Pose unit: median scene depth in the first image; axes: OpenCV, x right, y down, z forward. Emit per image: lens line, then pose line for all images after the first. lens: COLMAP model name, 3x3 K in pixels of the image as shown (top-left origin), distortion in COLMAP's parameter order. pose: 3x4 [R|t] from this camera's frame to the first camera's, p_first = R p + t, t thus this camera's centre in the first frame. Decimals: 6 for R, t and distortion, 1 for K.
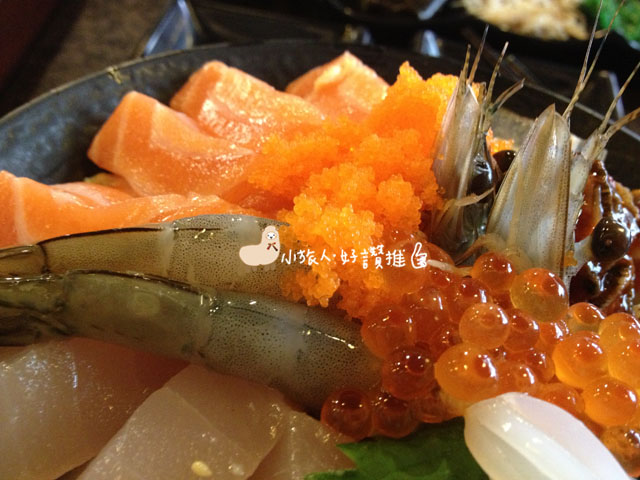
lens RADIAL K [[661.6, 0, 320.0], [0, 661.6, 240.0], [0, 0, 1]] dist [0.005187, -0.007920]
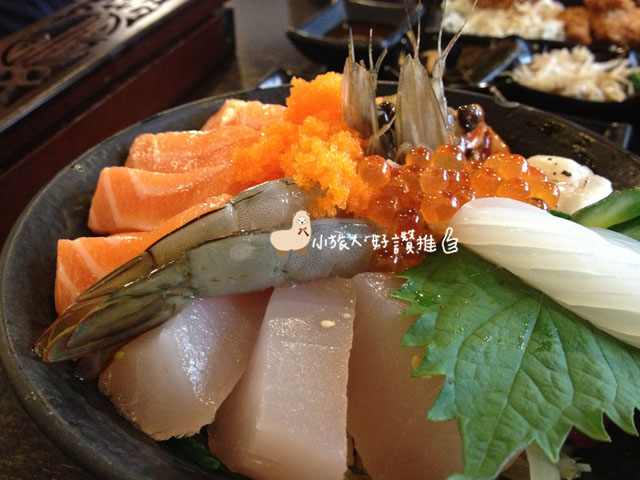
lens RADIAL K [[661.6, 0, 320.0], [0, 661.6, 240.0], [0, 0, 1]] dist [0.005187, -0.007920]
pose [[0.866265, -0.377355, 0.327395, -0.512807], [0.419475, 0.905334, -0.066416, 0.215147], [-0.271339, 0.194868, 0.942551, -0.393731]]
